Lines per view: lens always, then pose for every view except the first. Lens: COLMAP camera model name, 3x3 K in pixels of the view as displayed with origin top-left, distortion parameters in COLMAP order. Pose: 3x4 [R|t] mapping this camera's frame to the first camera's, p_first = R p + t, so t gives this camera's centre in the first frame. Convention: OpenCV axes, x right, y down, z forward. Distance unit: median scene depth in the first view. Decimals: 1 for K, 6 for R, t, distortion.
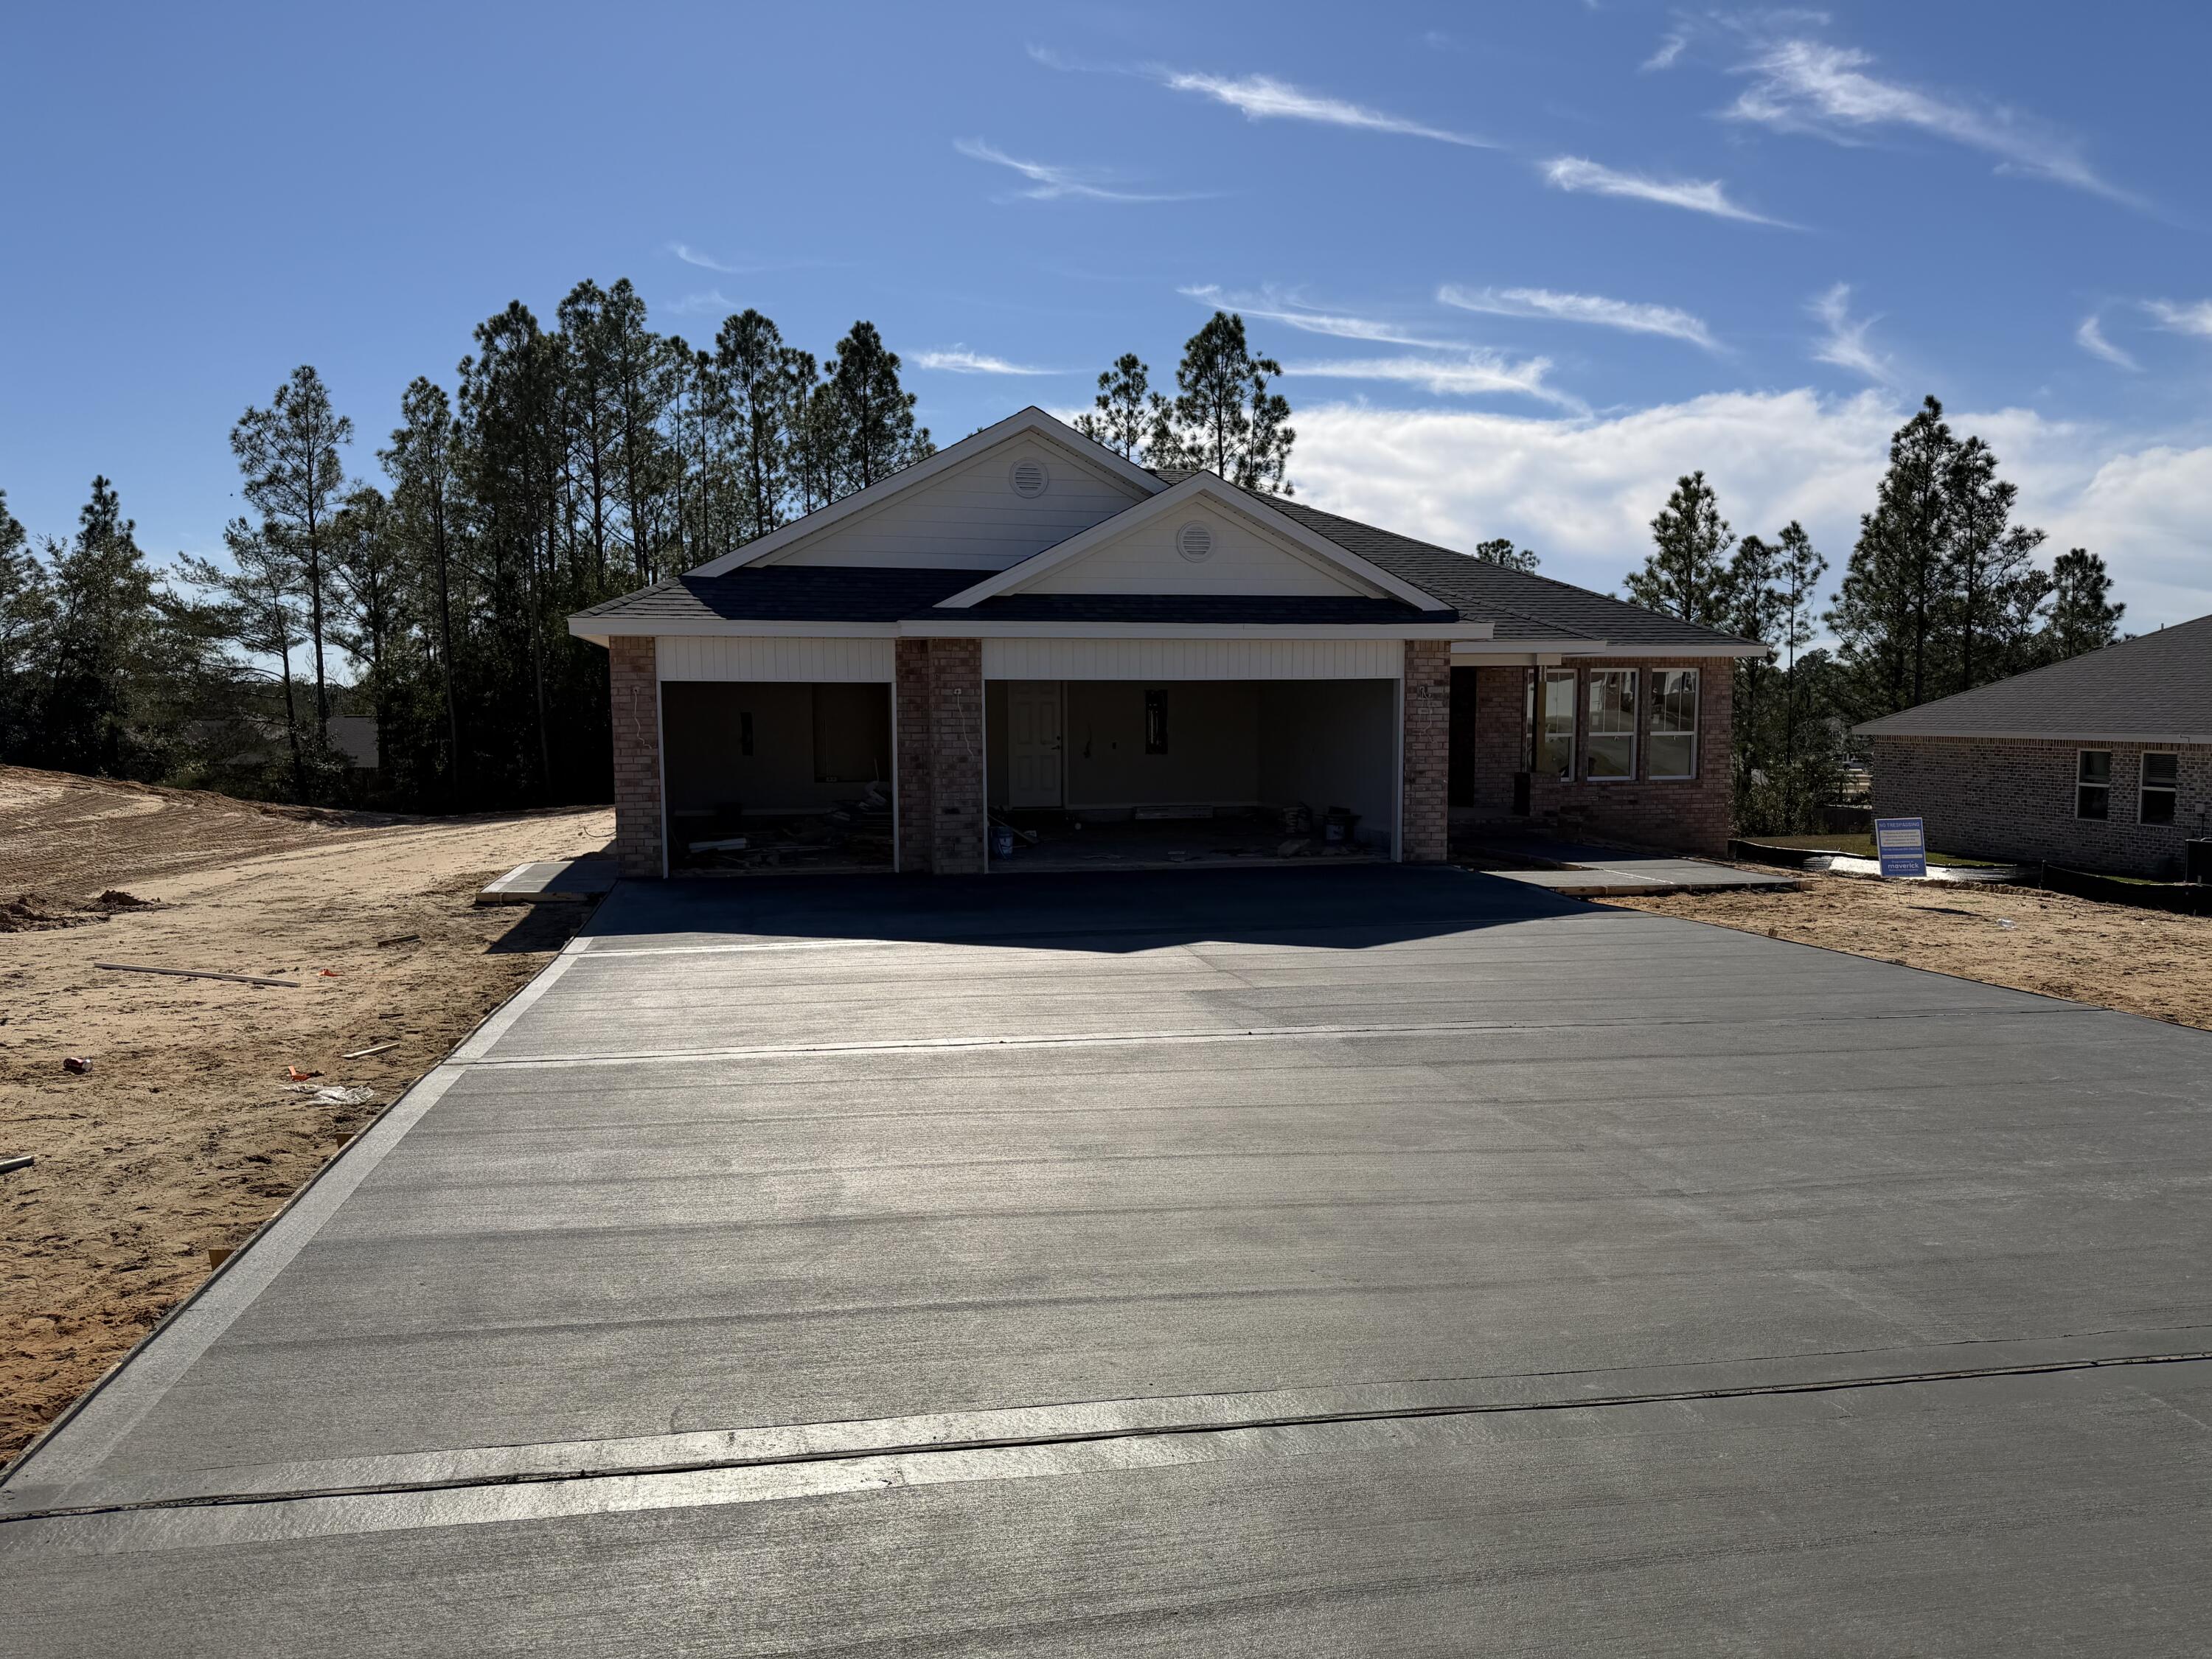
lens RADIAL K [[1522.1, 0, 1096.9], [0, 1522.1, 839.0], [0, 0, 1]] dist [0.056735, -0.065205]
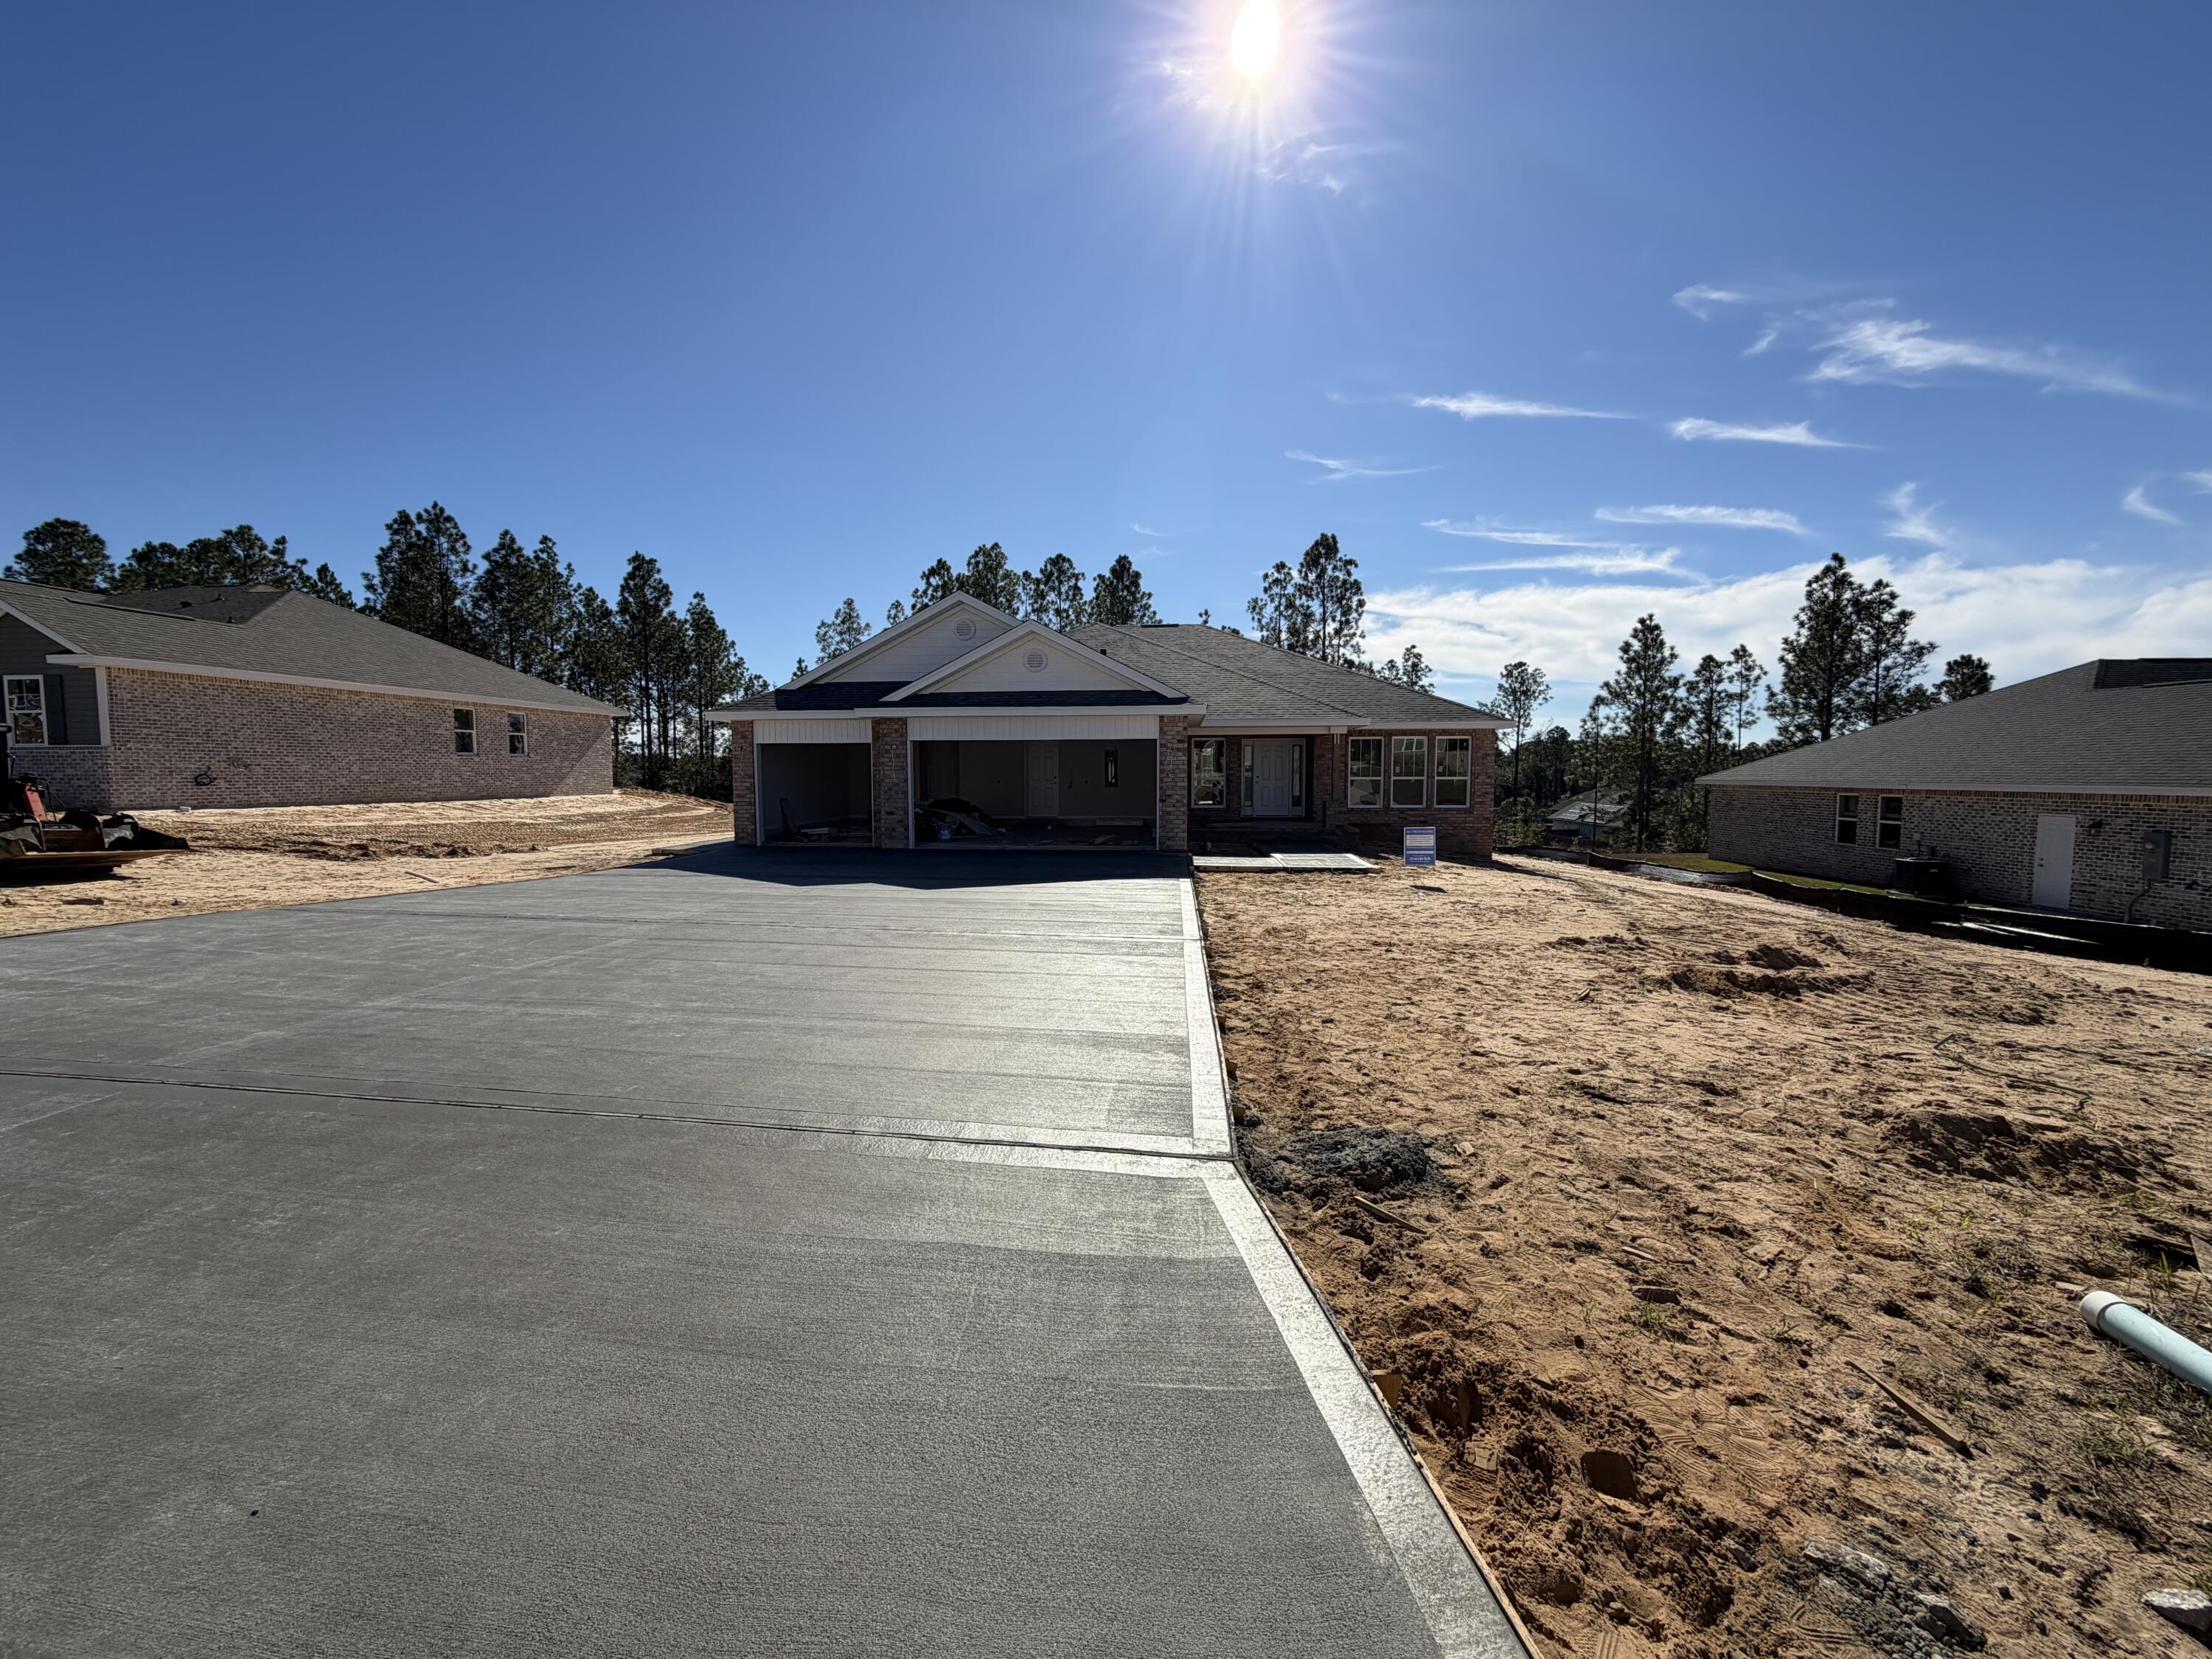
lens RADIAL K [[862.9, 0, 1099.5], [0, 862.9, 833.2], [0, 0, 1]] dist [-0.001528, 0.001641]
pose [[0.953342, 0.022928, -0.301020, 0.140184], [-0.027736, 0.999547, -0.011710, 0.003373], [0.300615, 0.019513, 0.953546, 0.028562]]
